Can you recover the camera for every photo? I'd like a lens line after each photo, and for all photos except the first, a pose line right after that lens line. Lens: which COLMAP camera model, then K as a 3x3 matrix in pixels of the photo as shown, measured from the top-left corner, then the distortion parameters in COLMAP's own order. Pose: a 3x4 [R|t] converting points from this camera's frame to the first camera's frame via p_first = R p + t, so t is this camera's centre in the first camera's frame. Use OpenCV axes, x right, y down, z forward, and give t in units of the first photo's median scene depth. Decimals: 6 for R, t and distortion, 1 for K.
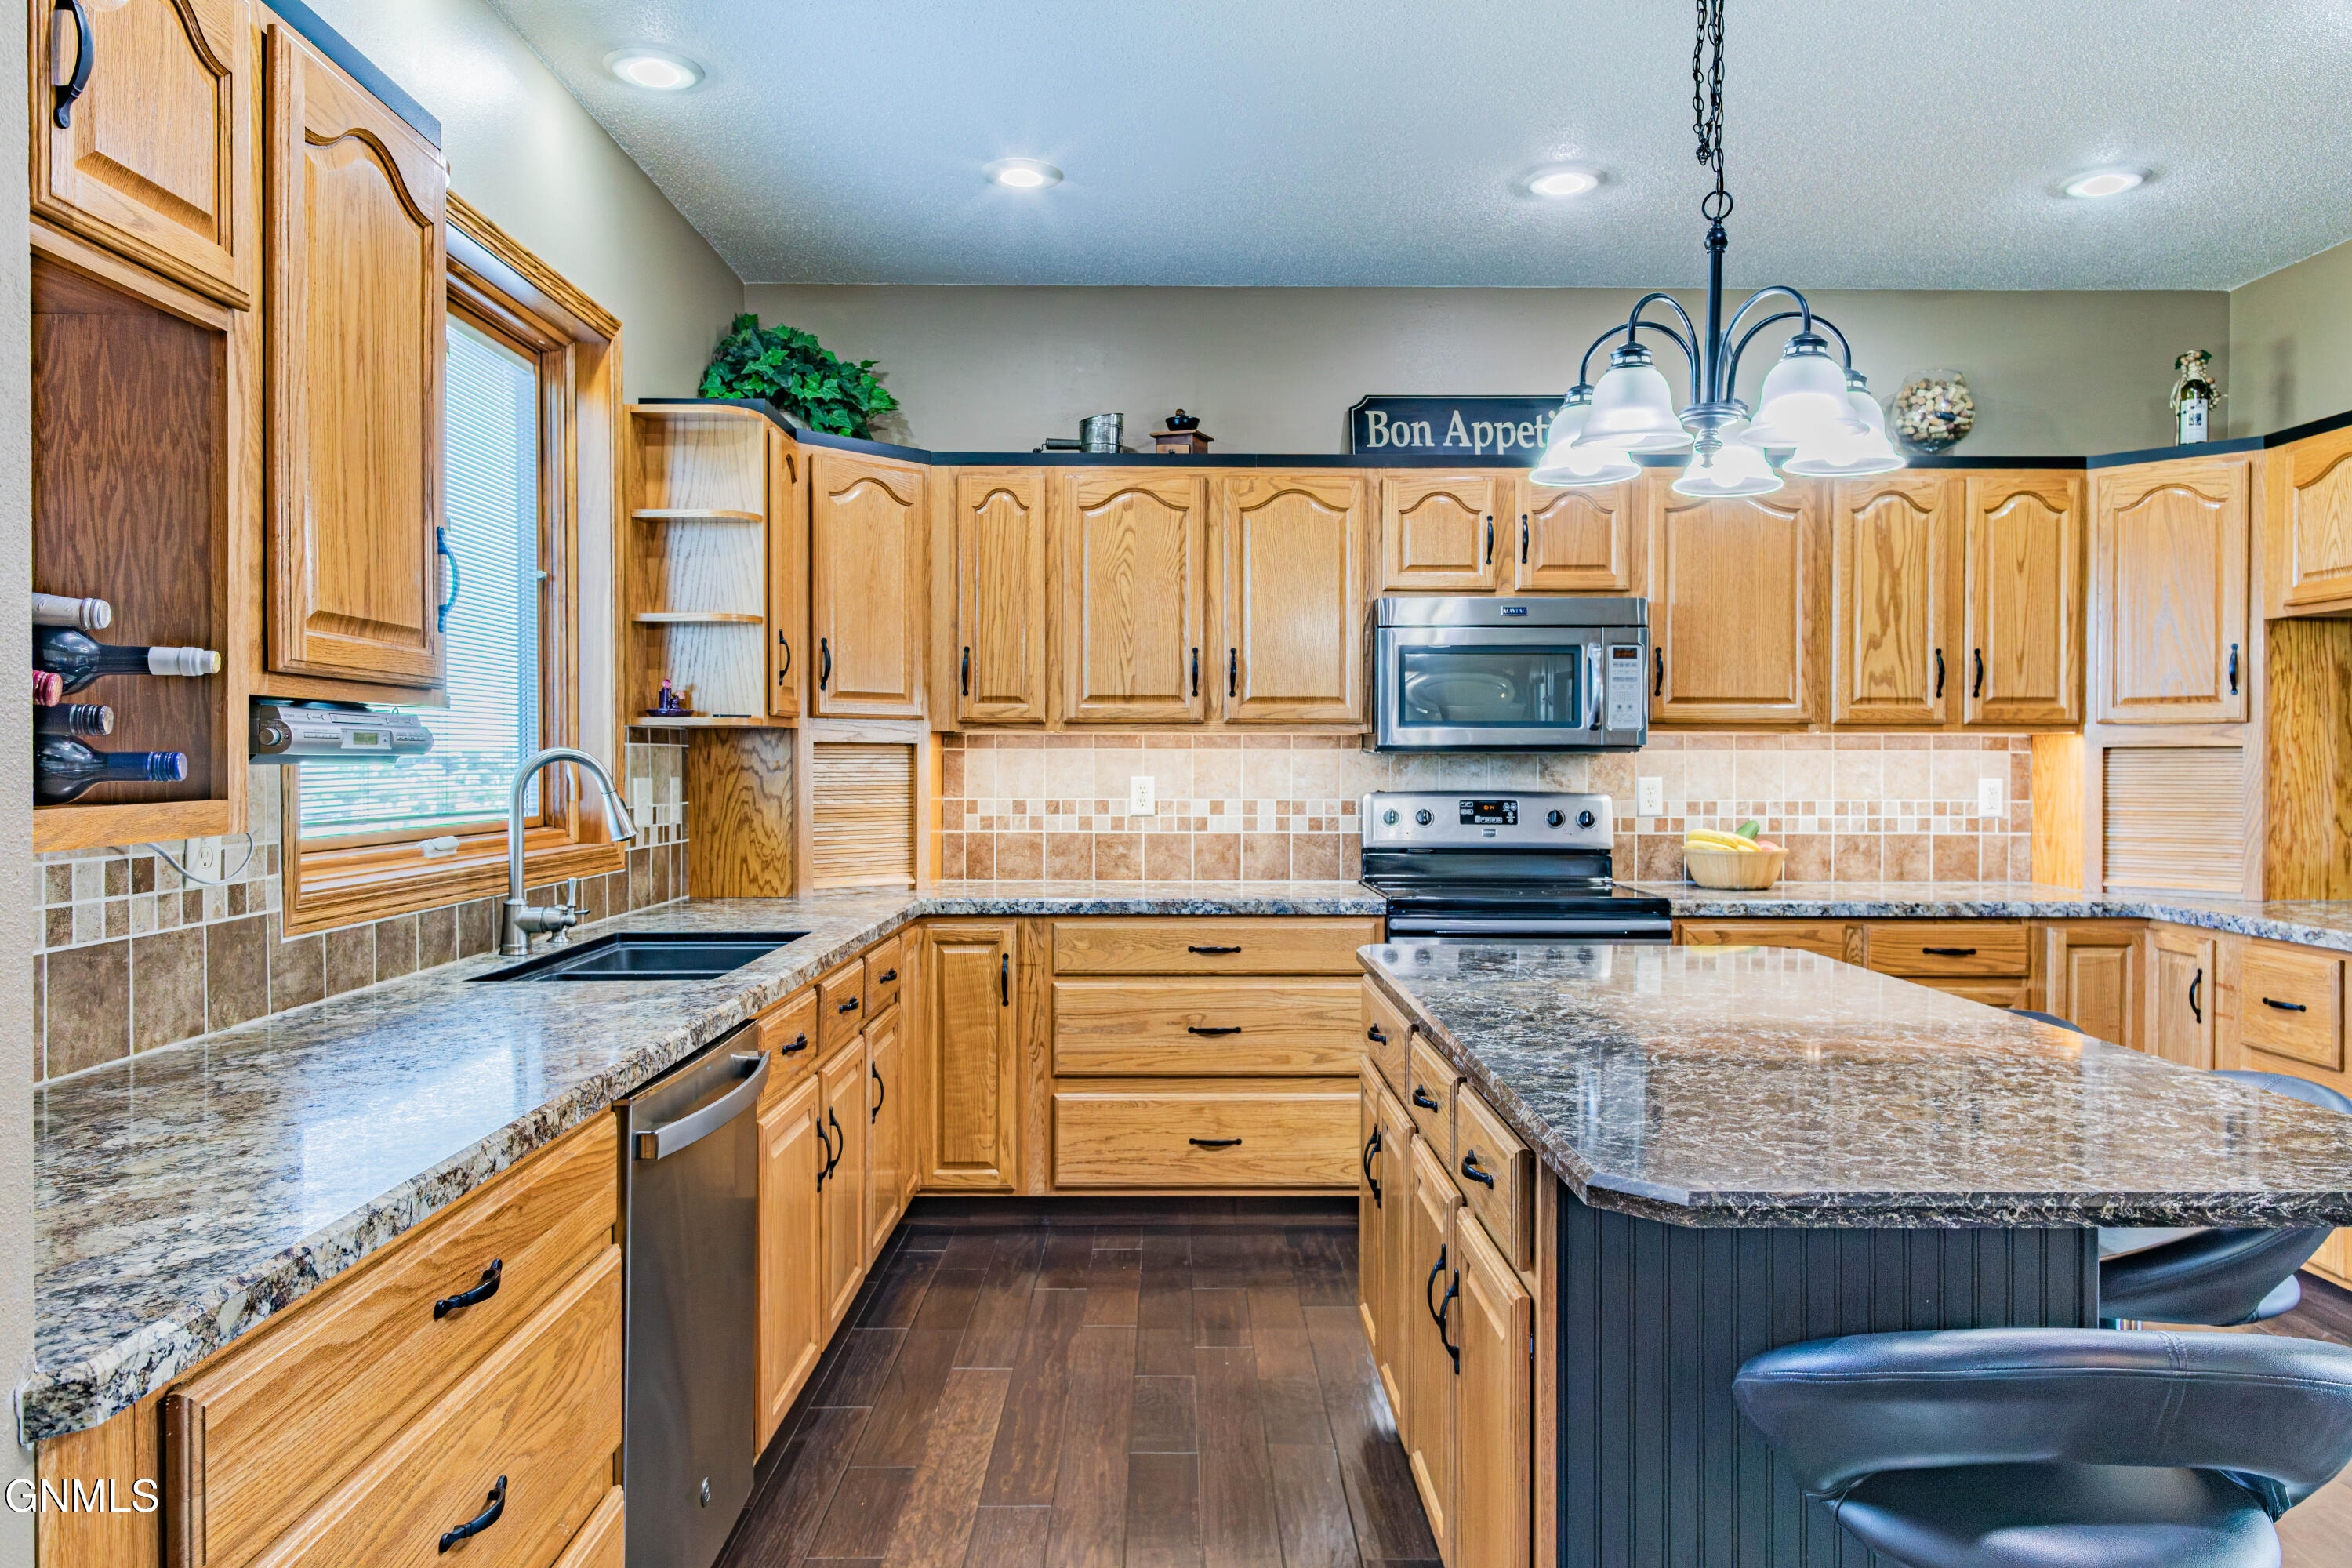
lens RADIAL K [[1603.3, 0, 1164.5], [0, 1603.3, 764.3], [0, 0, 1]] dist [0.010520, 0.006899]
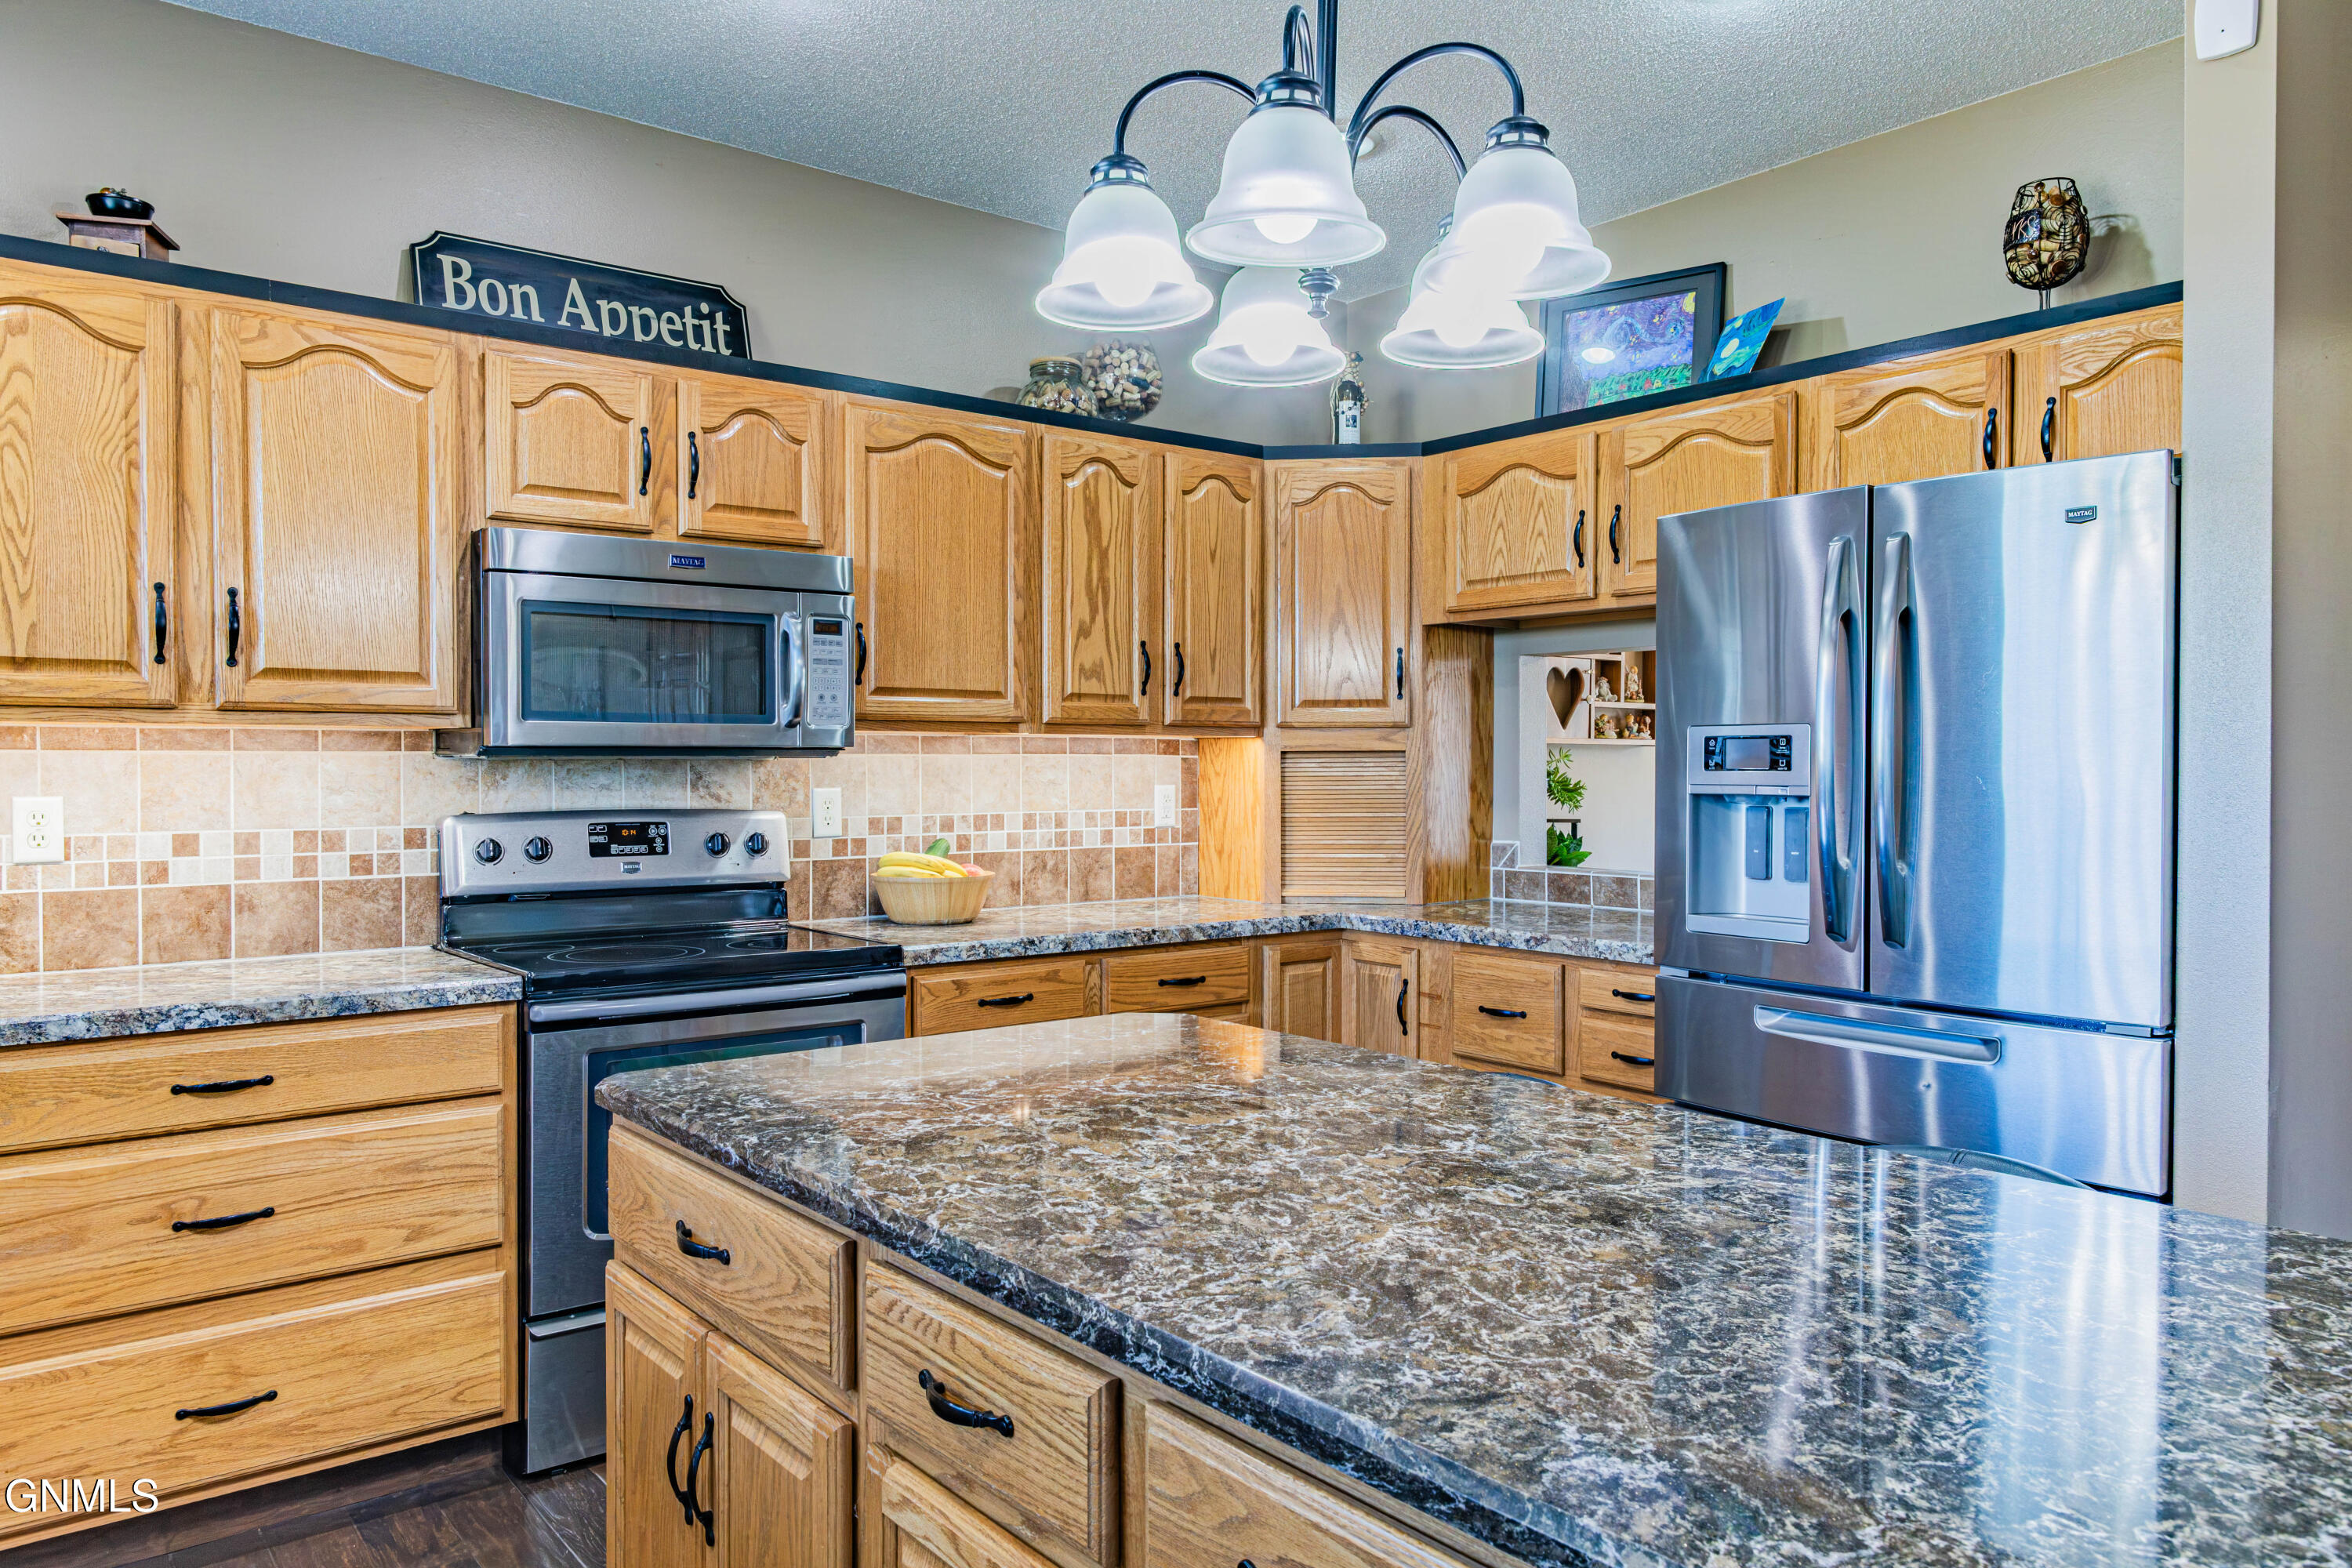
lens RADIAL K [[1603.3, 0, 1174.6], [0, 1603.3, 784.1], [0, 0, 1]] dist [0.010520, 0.006899]
pose [[0.783221, -0.010366, 0.621657, -0.059843], [0.004222, 0.999927, 0.011354, -0.002357], [-0.621729, -0.006268, 0.783208, 0.288896]]
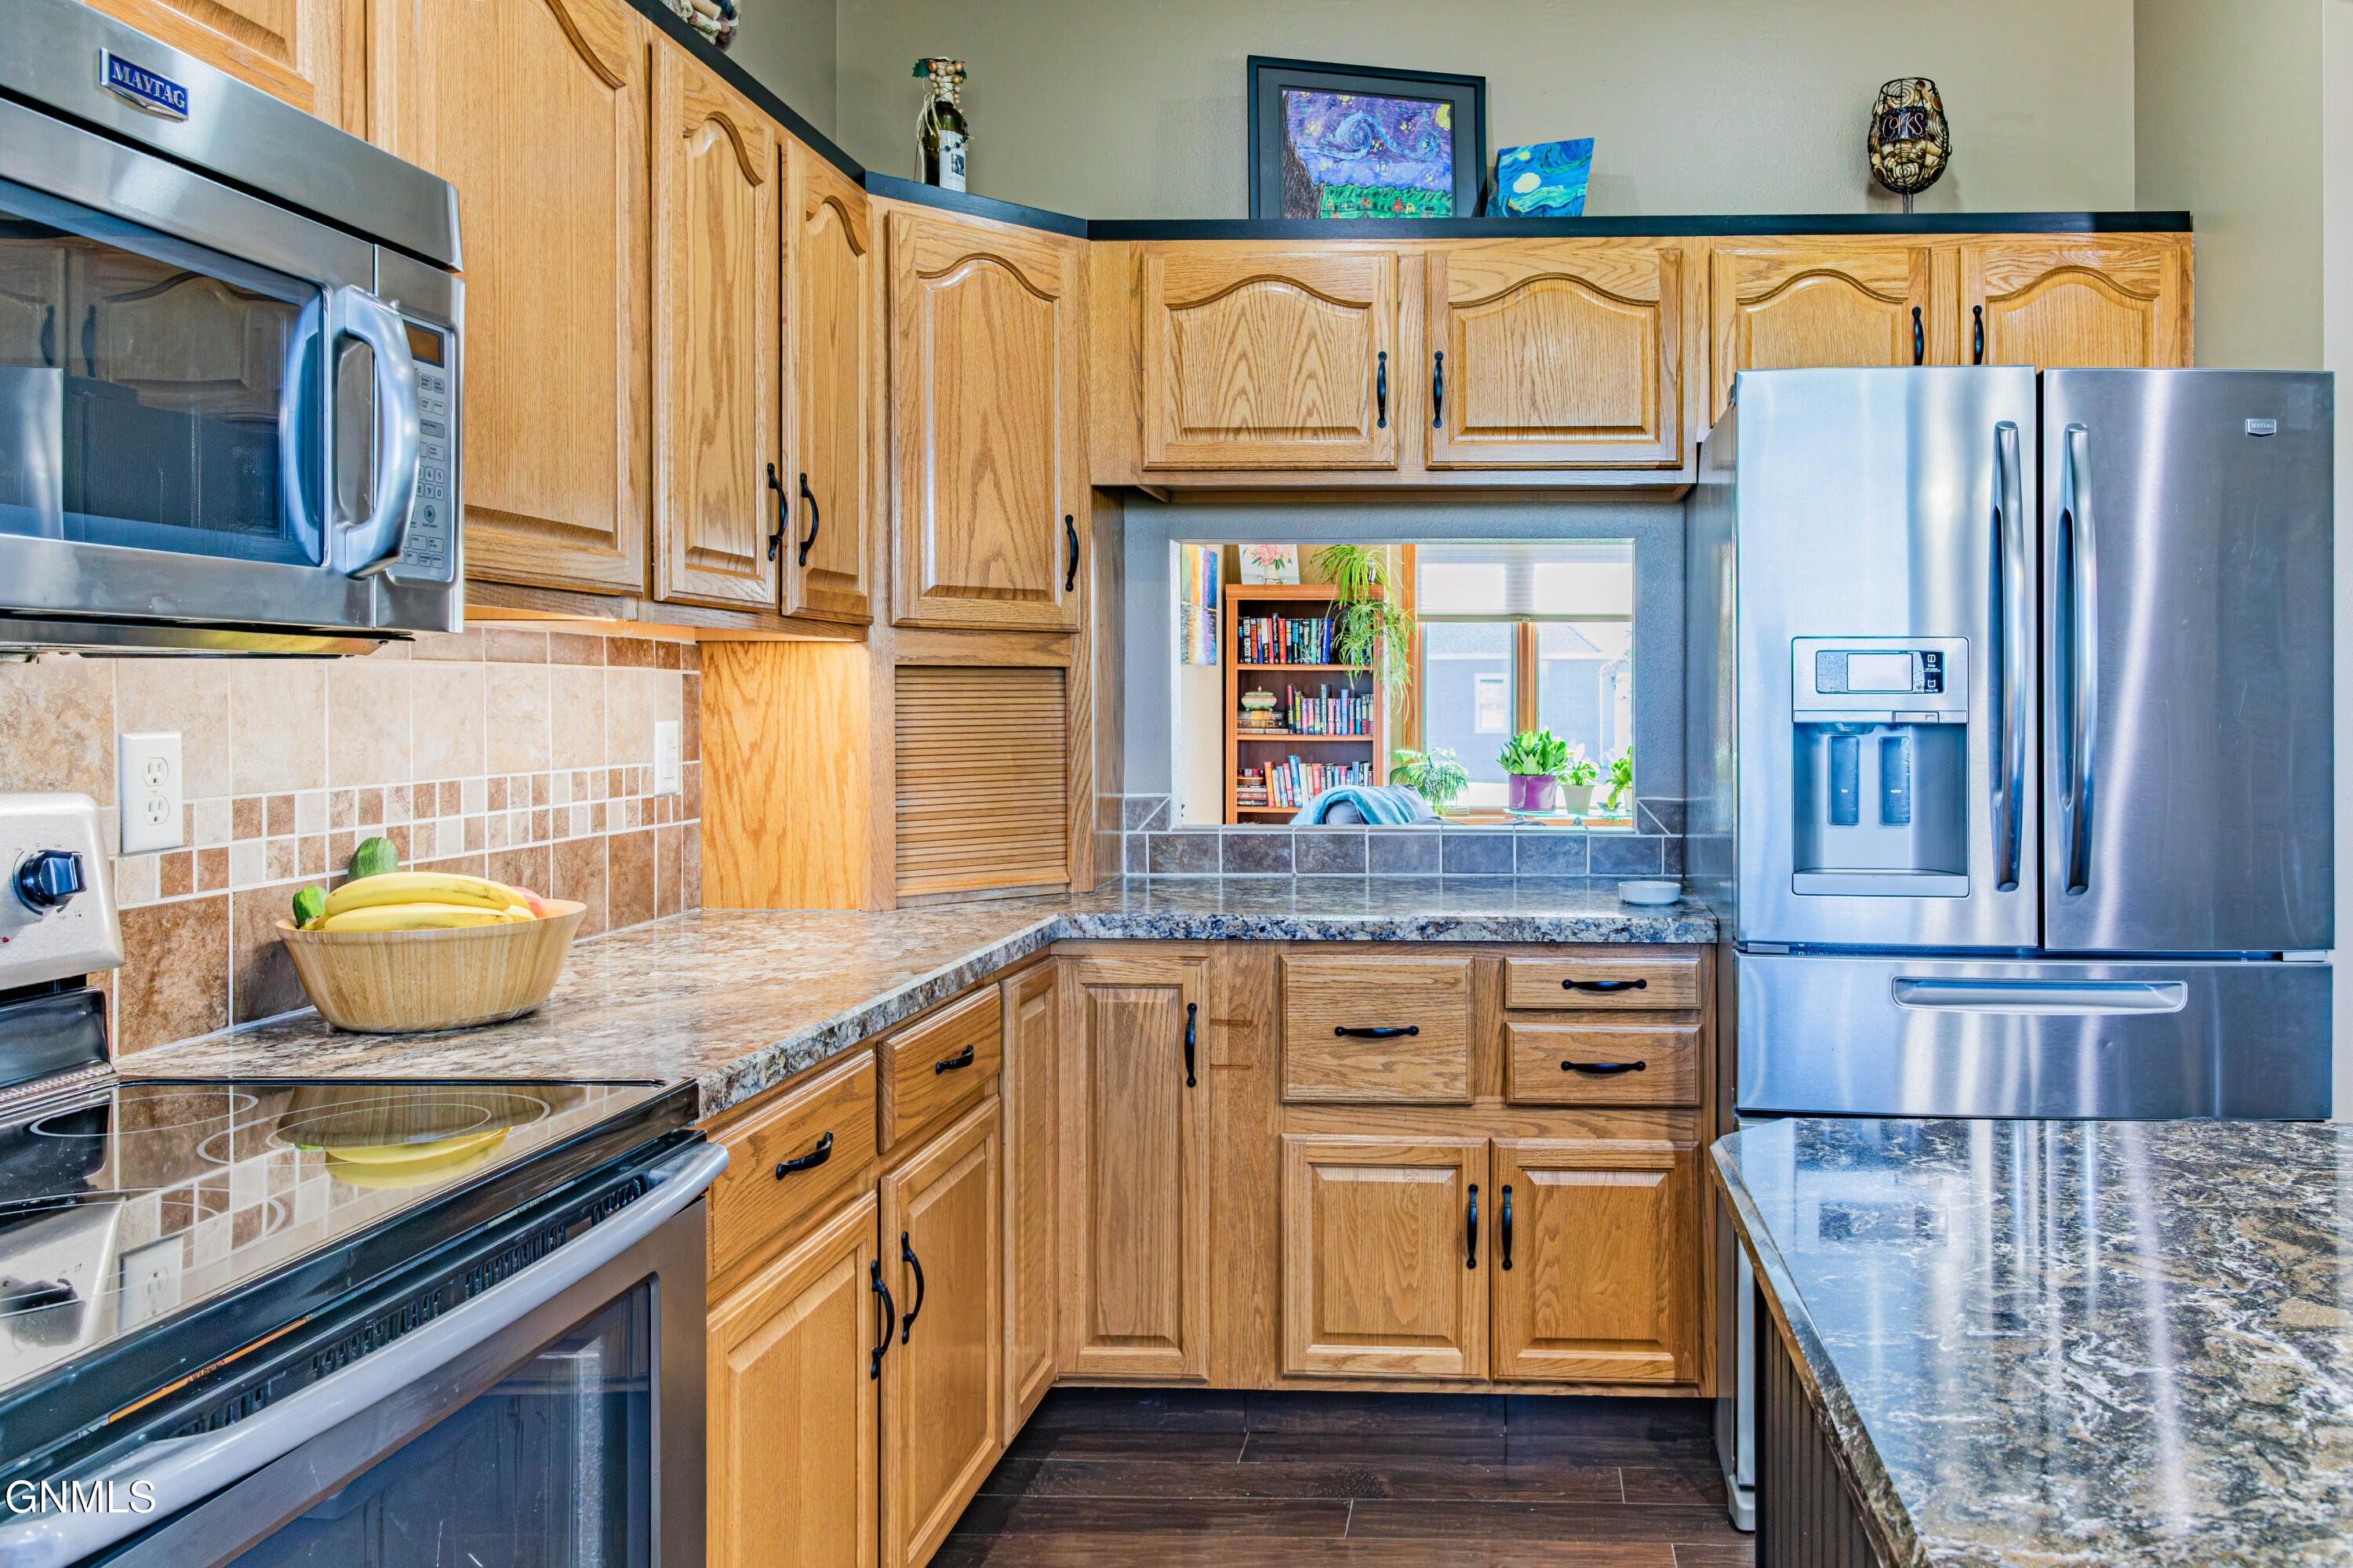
lens RADIAL K [[1721.3, 0, 1429.7], [0, 1721.3, 698.9], [0, 0, 1]] dist [0.014998, -0.000516]
pose [[0.026641, -0.002423, 0.999642, -0.051575], [0.002124, 0.999995, 0.002368, 0.000730], [-0.999643, 0.002060, 0.026646, 0.776622]]
